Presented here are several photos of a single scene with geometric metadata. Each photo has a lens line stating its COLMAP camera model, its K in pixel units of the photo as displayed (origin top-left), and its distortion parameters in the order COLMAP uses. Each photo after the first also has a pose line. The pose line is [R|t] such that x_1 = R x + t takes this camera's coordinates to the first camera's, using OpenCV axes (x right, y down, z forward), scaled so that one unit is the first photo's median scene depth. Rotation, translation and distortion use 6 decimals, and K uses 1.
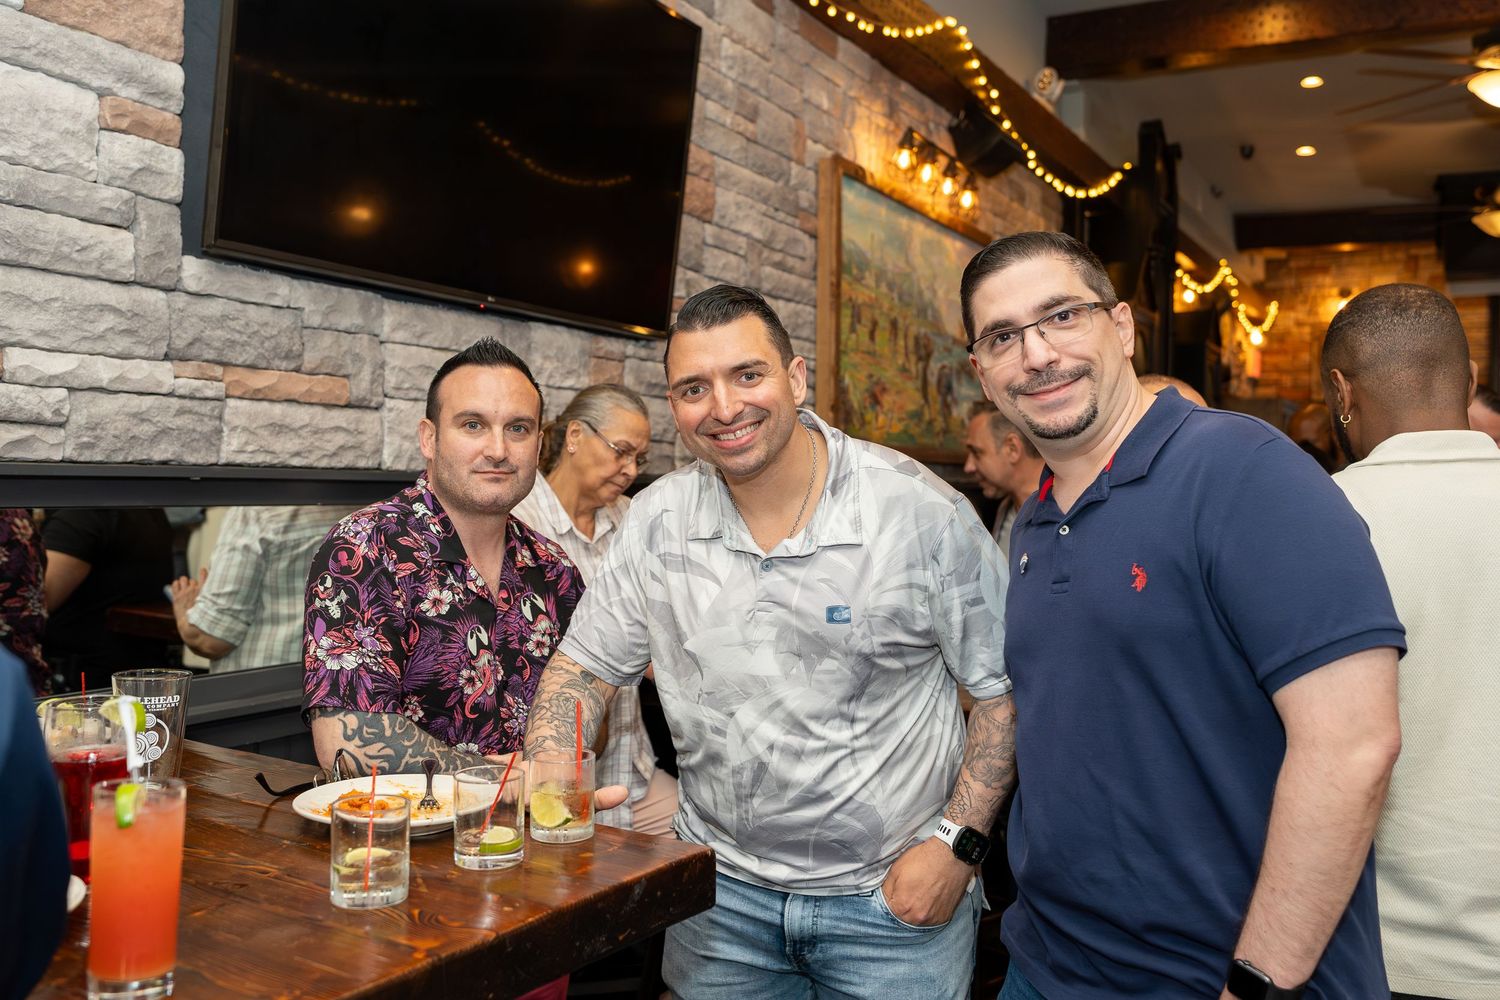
lens RADIAL K [[1190.0, 0, 751.1], [0, 1190.0, 478.6], [0, 0, 1]] dist [0.001840, -0.001440]
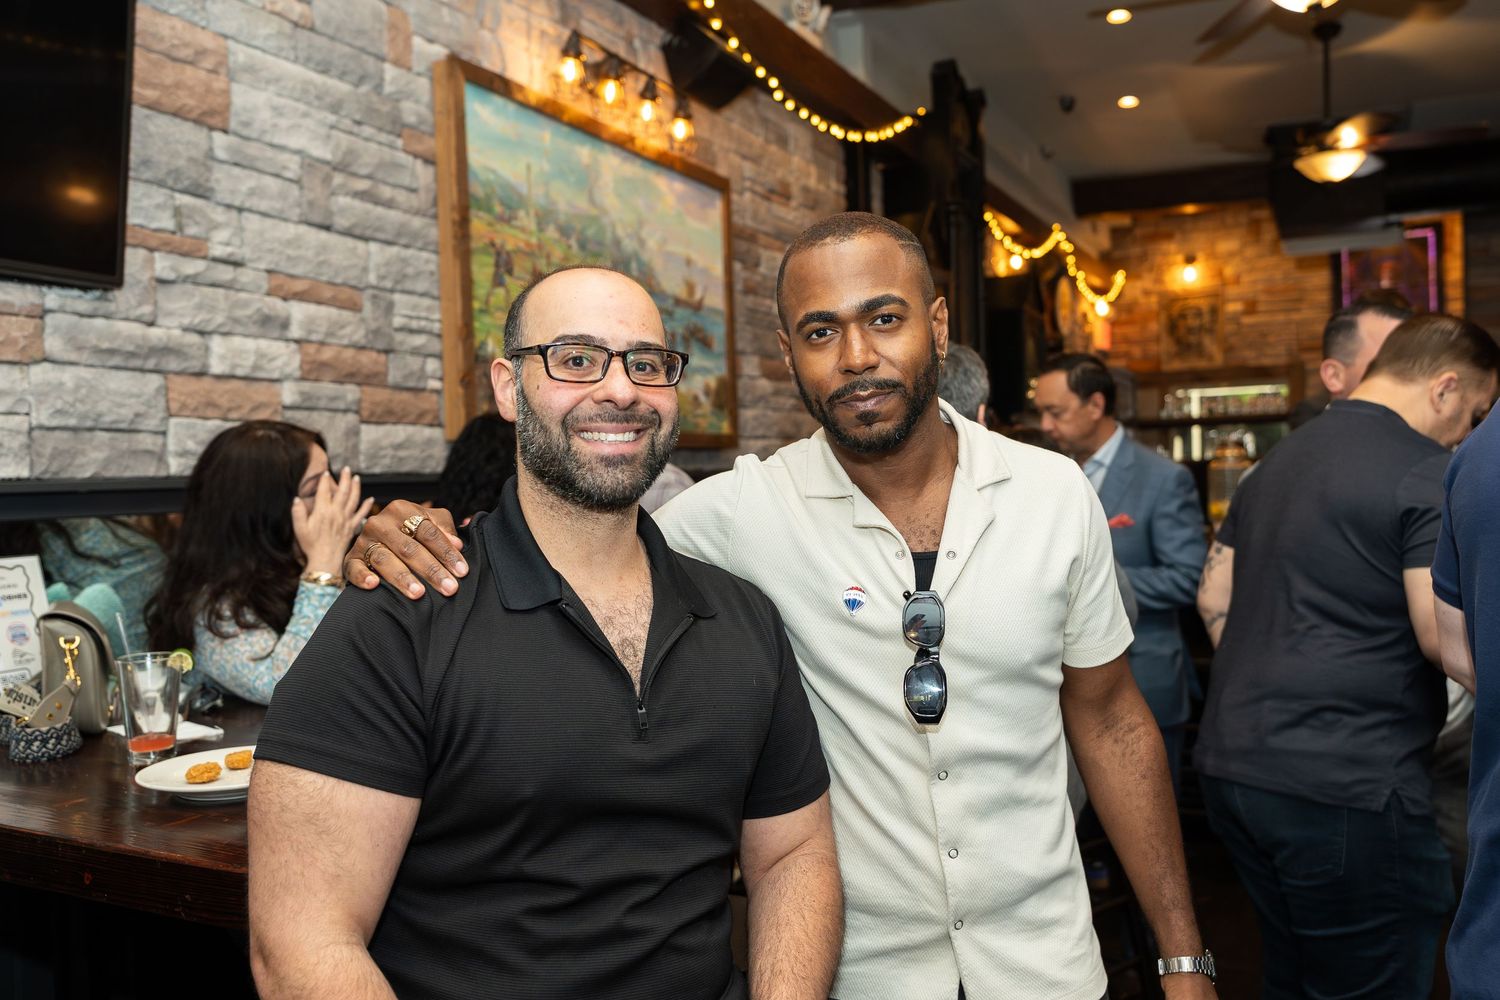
lens RADIAL K [[1190.0, 0, 751.1], [0, 1190.0, 478.6], [0, 0, 1]] dist [0.001840, -0.001440]
pose [[0.995717, -0.042531, 0.082092, 0.177314], [0.042203, 0.999093, 0.005734, 0.006687], [-0.082262, -0.002245, 0.996608, 0.196349]]
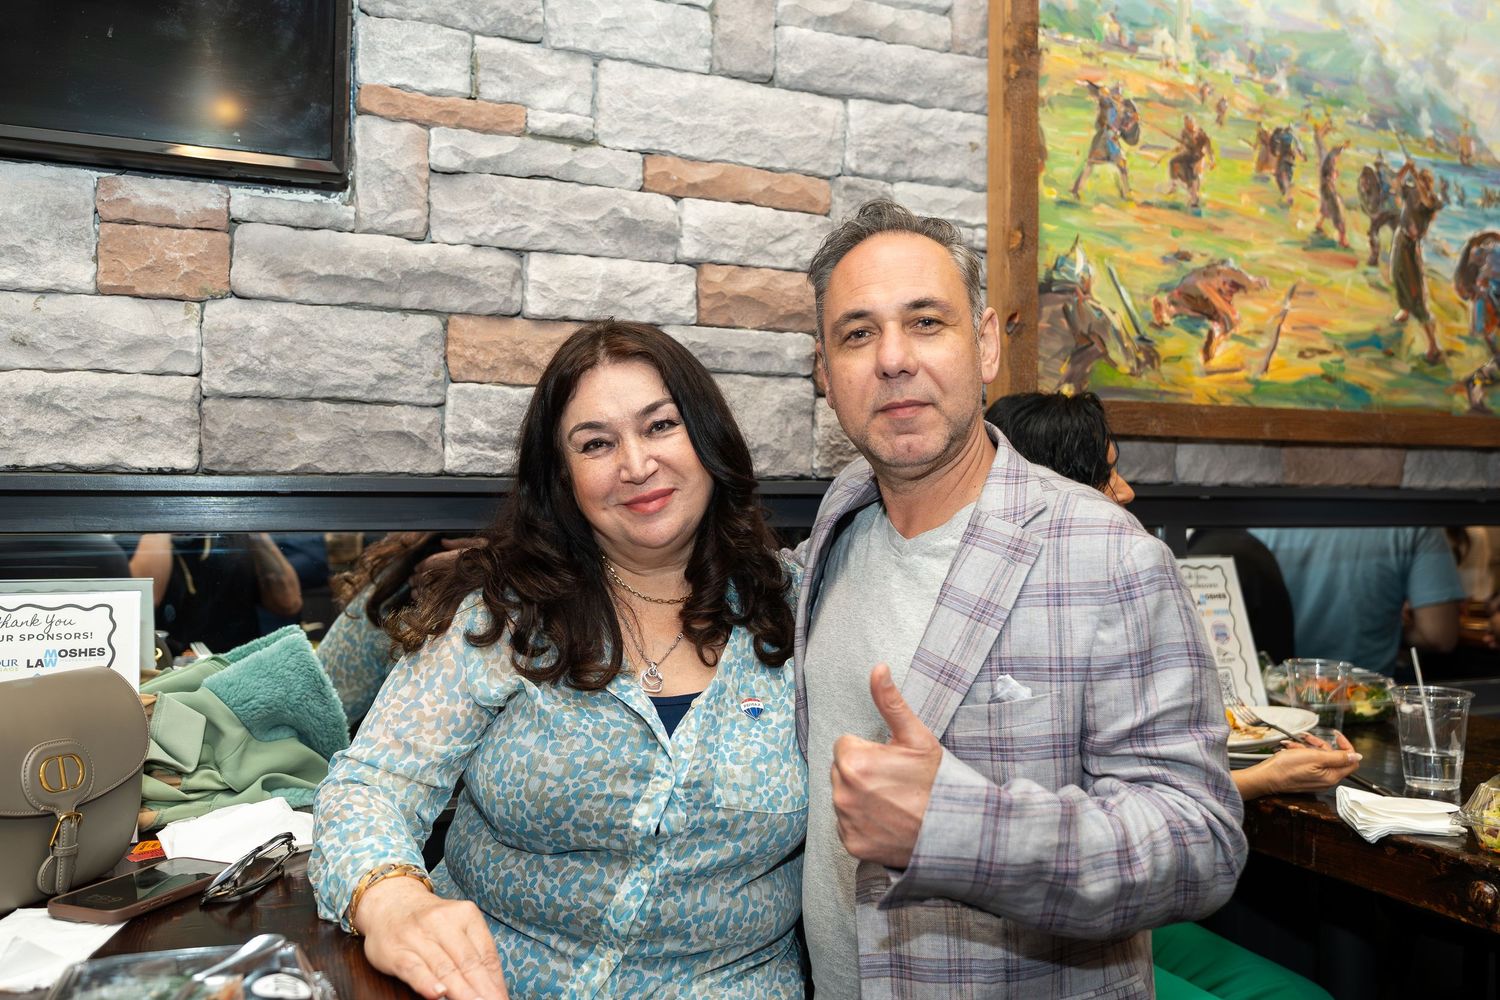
lens RADIAL K [[1190.0, 0, 751.1], [0, 1190.0, 478.6], [0, 0, 1]] dist [0.001840, -0.001440]
pose [[0.801348, -0.011616, -0.598086, 0.242414], [0.004455, 0.999900, -0.013451, 0.004227], [0.598182, 0.008114, 0.801319, 0.541202]]
